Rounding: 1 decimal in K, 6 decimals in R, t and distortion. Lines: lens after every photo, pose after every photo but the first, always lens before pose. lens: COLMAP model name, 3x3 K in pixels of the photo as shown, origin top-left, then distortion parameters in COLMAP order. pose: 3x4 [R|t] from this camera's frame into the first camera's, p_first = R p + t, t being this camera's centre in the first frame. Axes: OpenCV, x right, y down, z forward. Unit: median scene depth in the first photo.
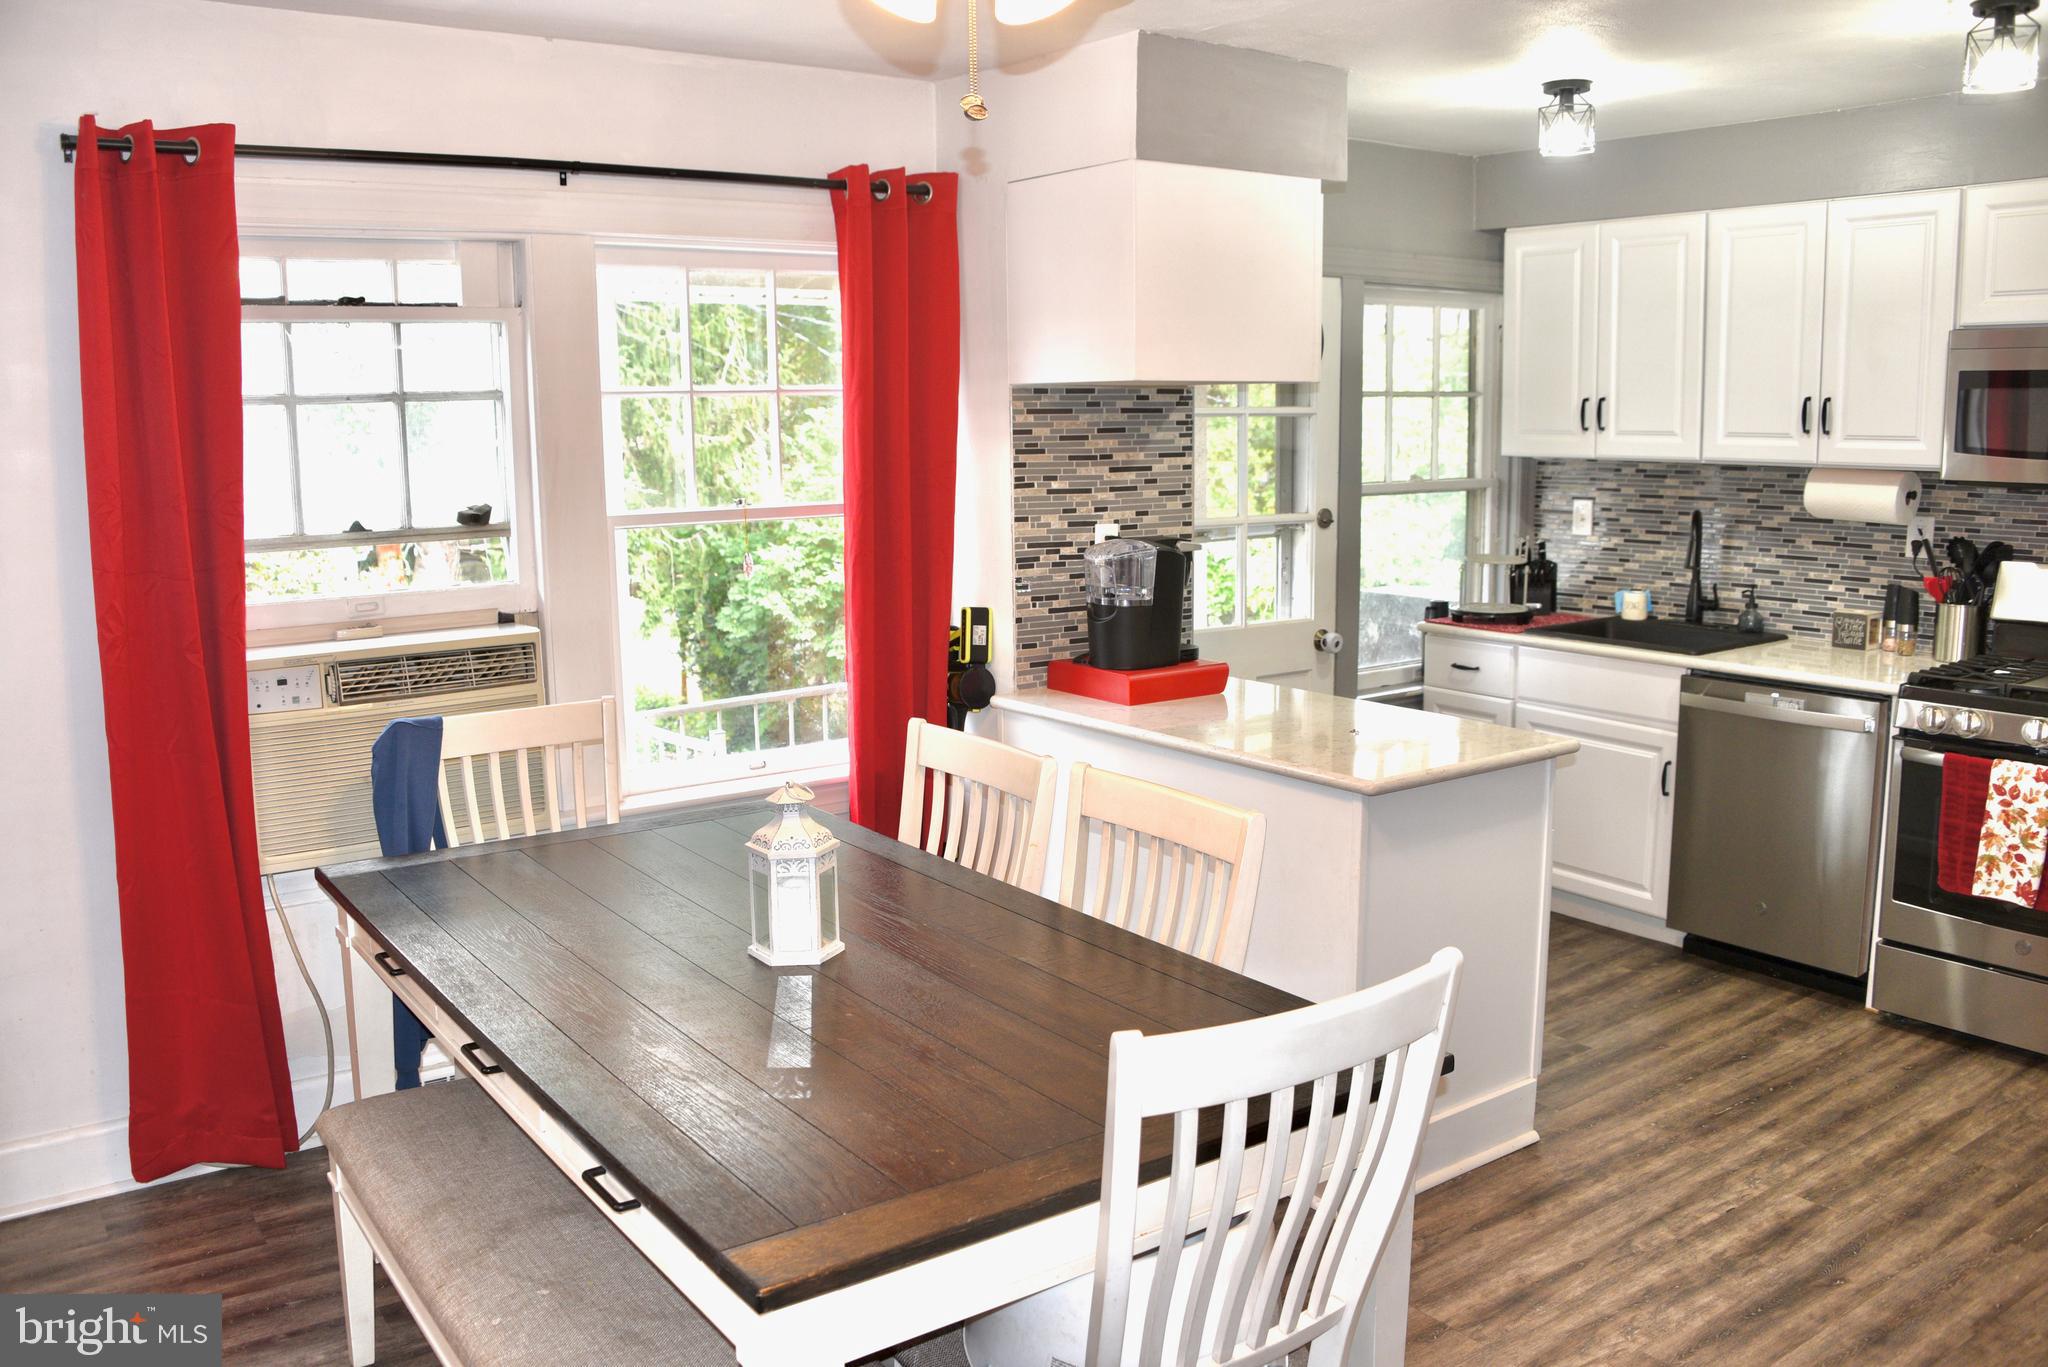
lens RADIAL K [[1629.0, 0, 1021.6], [0, 1629.0, 678.1], [0, 0, 1]] dist [-0.143822, 0.073448]
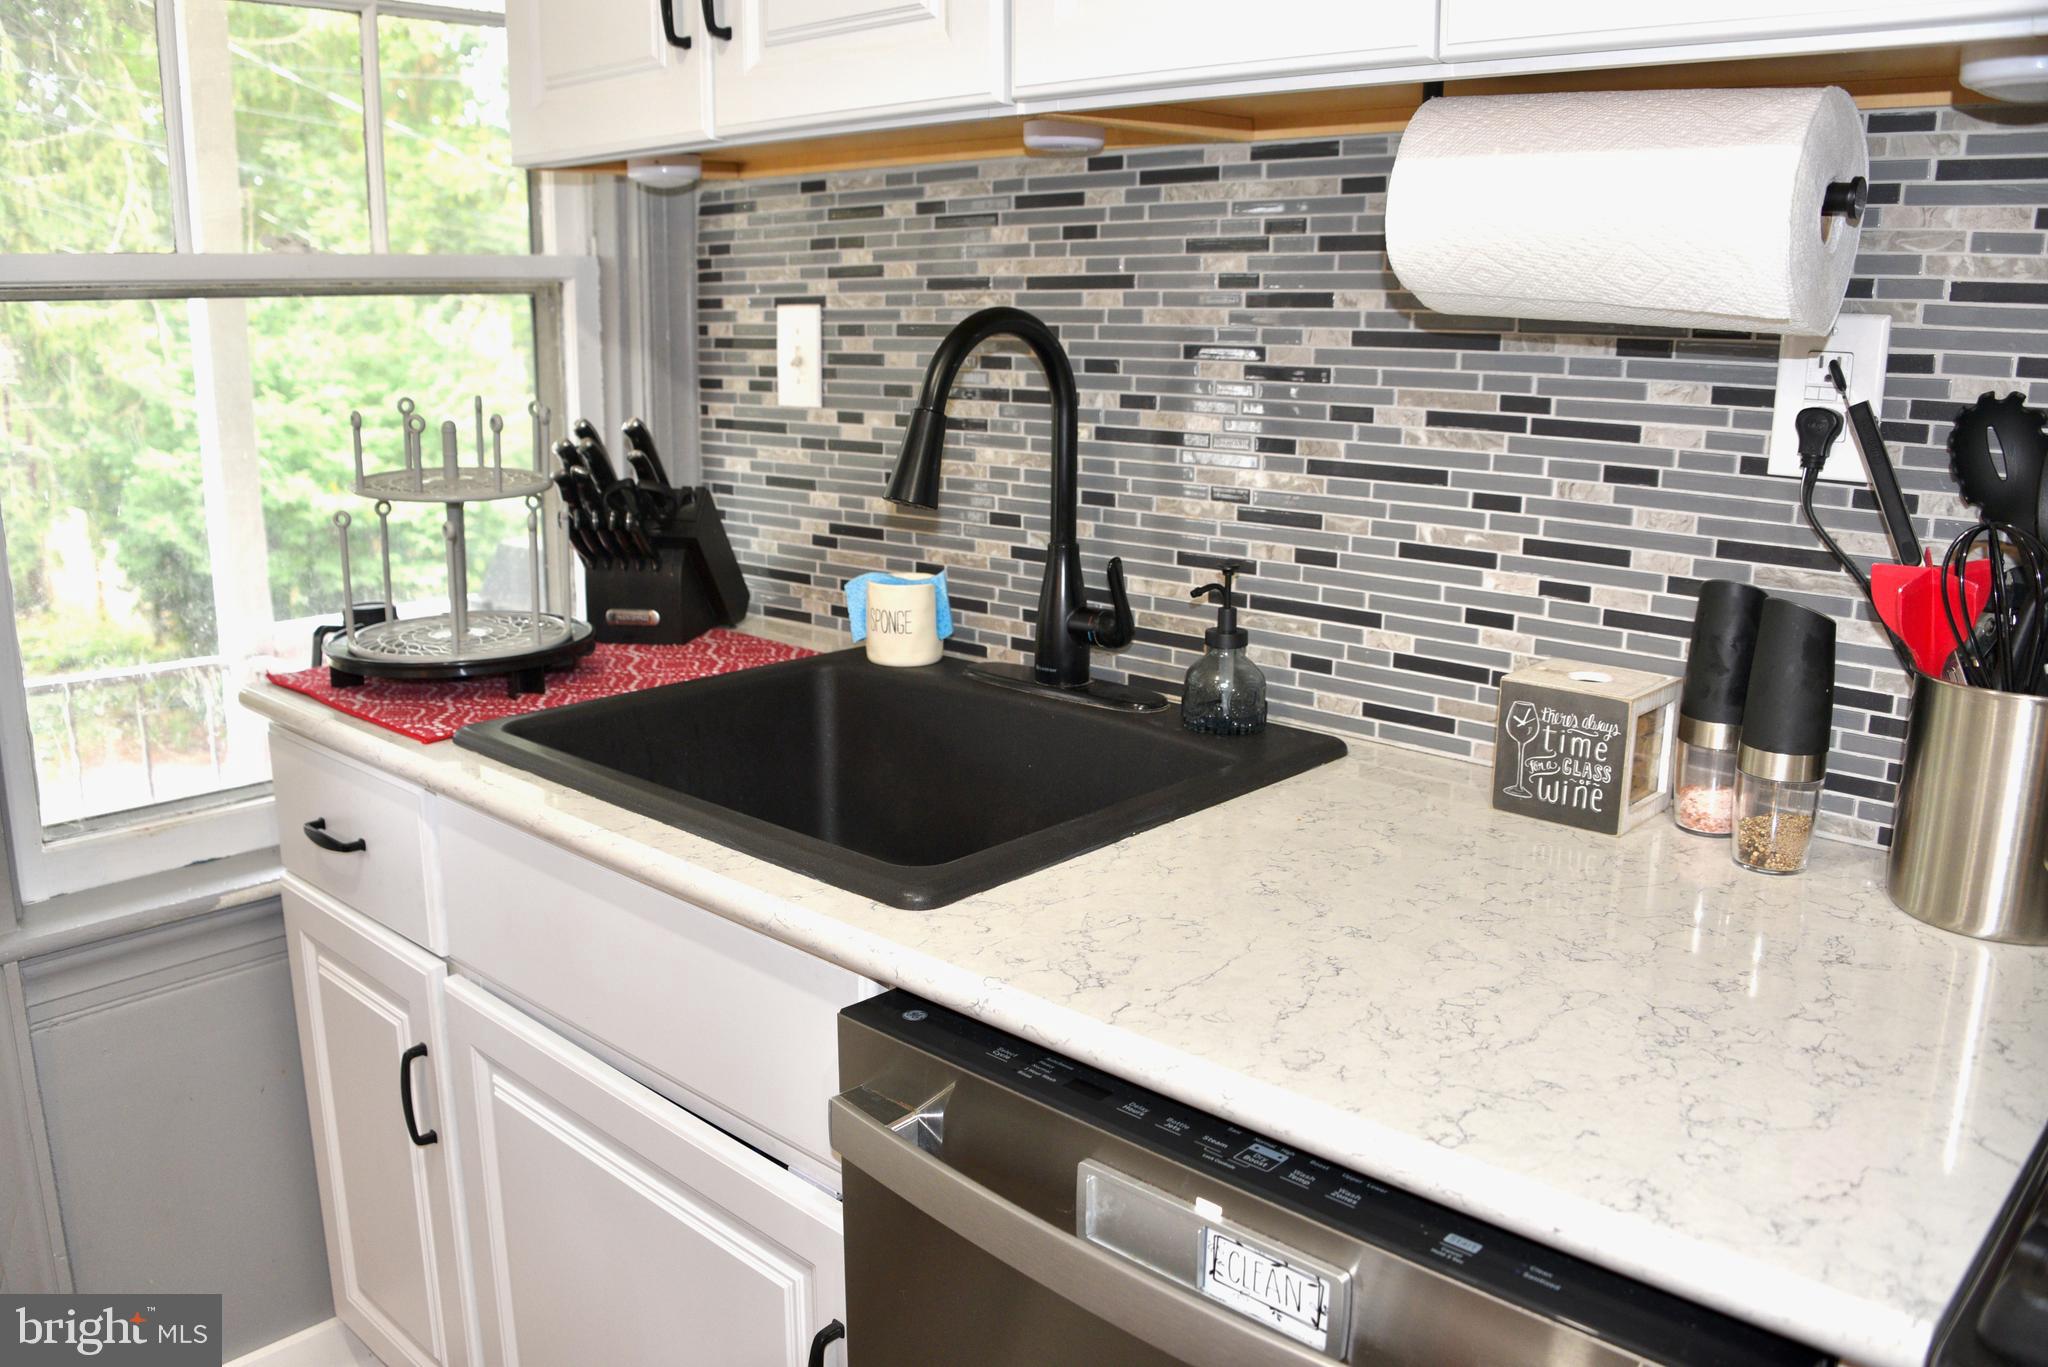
lens RADIAL K [[1629.0, 0, 1008.5], [0, 1629.0, 683.8], [0, 0, 1]] dist [-0.143822, 0.073448]
pose [[0.981750, -0.027075, 0.188238, 0.404888], [0.014752, 0.997673, 0.066560, -0.064039], [-0.189602, -0.062568, 0.979865, 0.792653]]
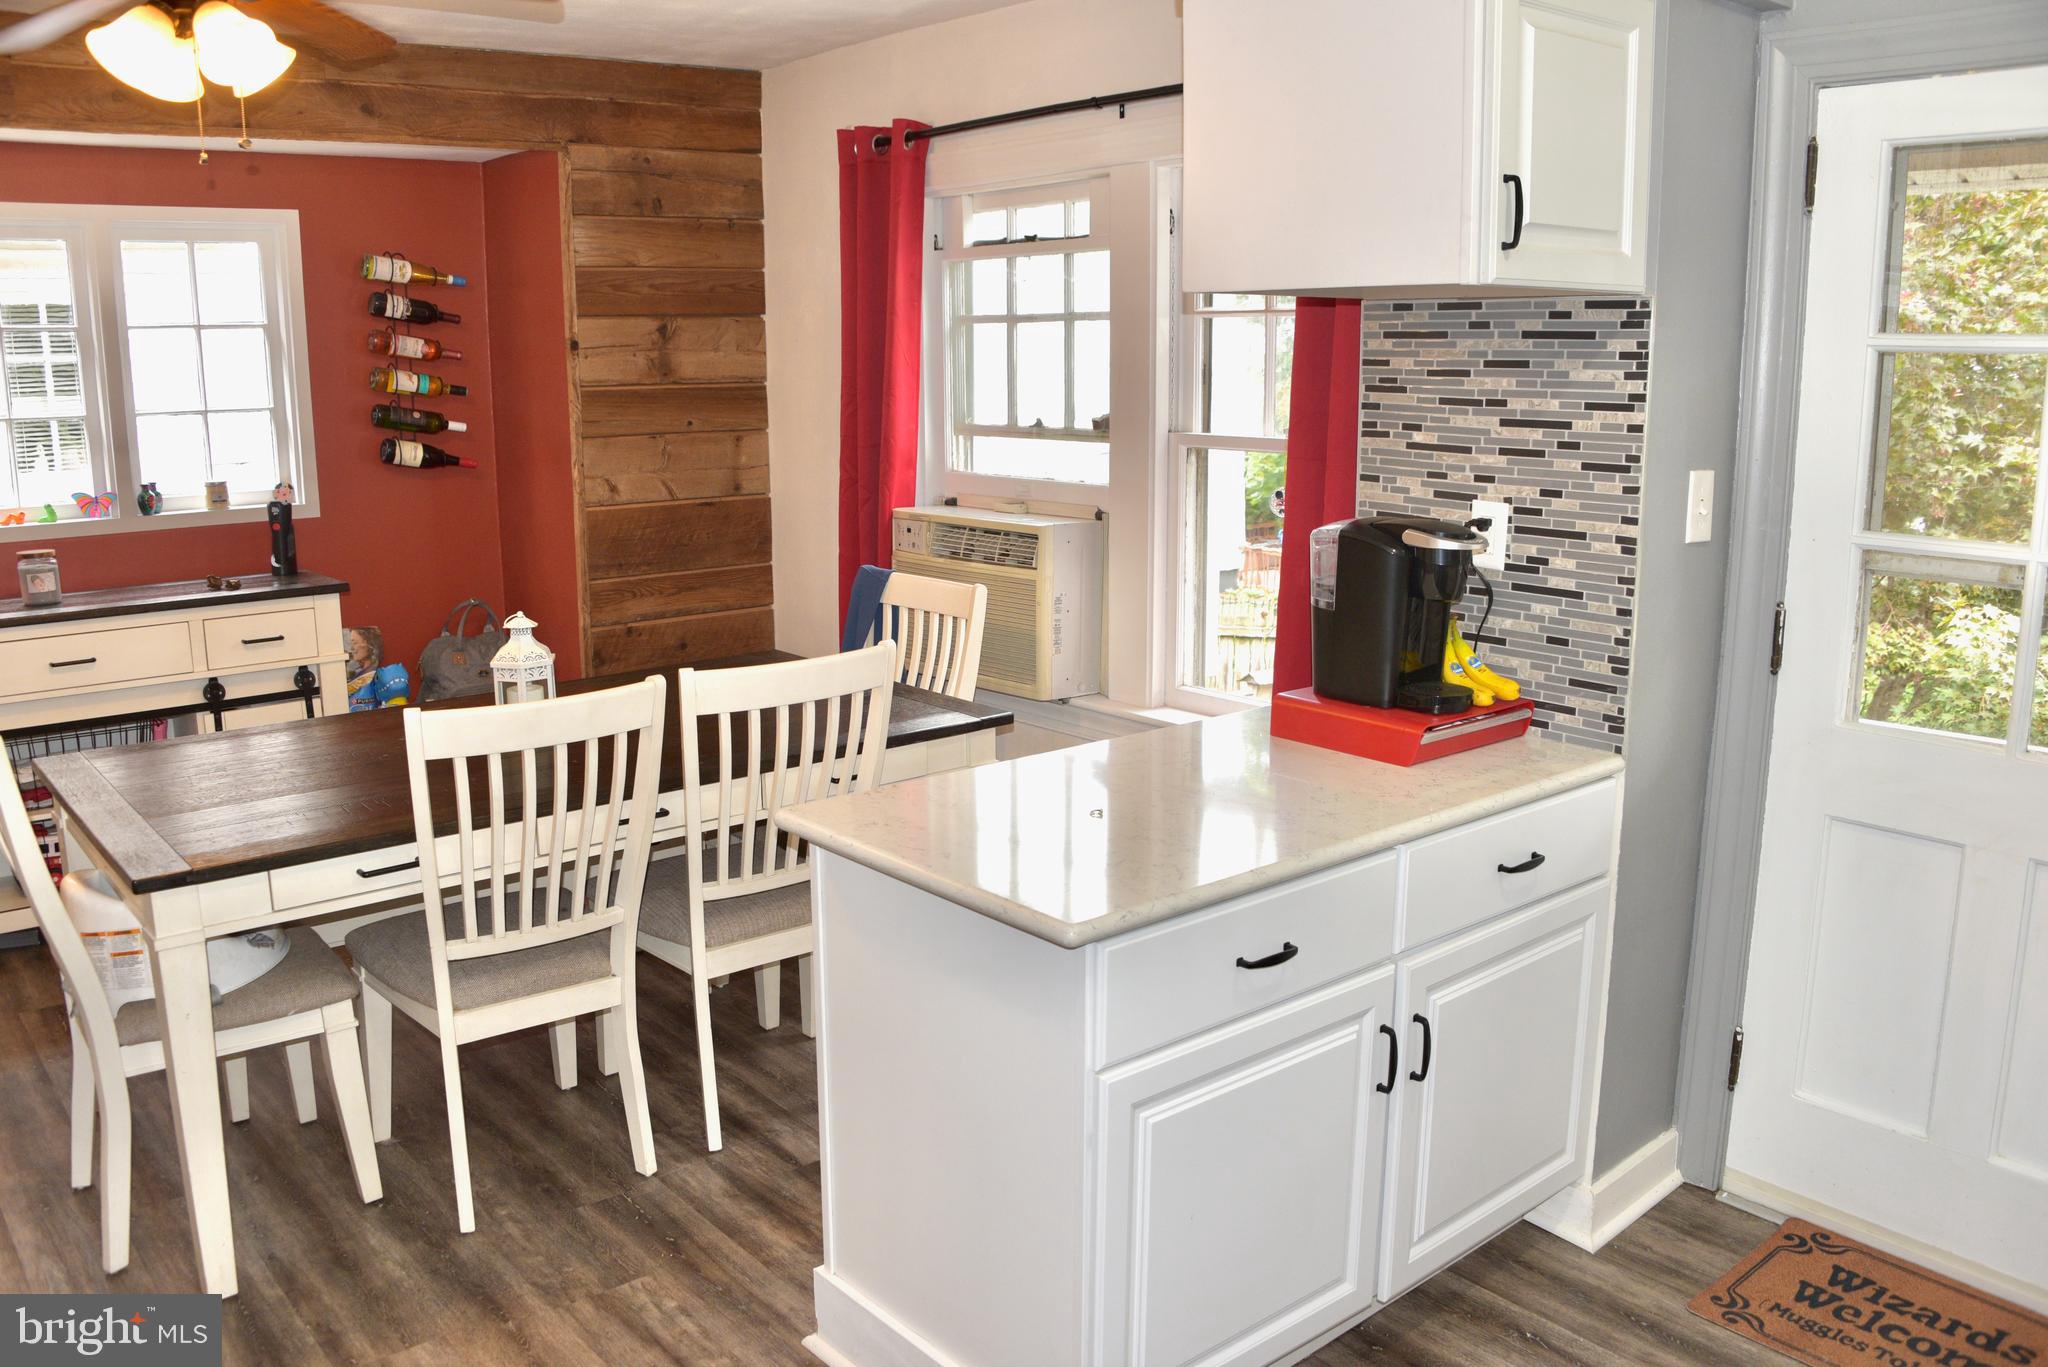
lens RADIAL K [[1629.0, 0, 1021.0], [0, 1629.0, 692.4], [0, 0, 1]] dist [-0.143822, 0.073448]
pose [[0.077999, 0.218690, -0.972672, 0.670455], [-0.150399, 0.967060, 0.205367, -0.118793], [0.985544, 0.130271, 0.108321, 0.699430]]
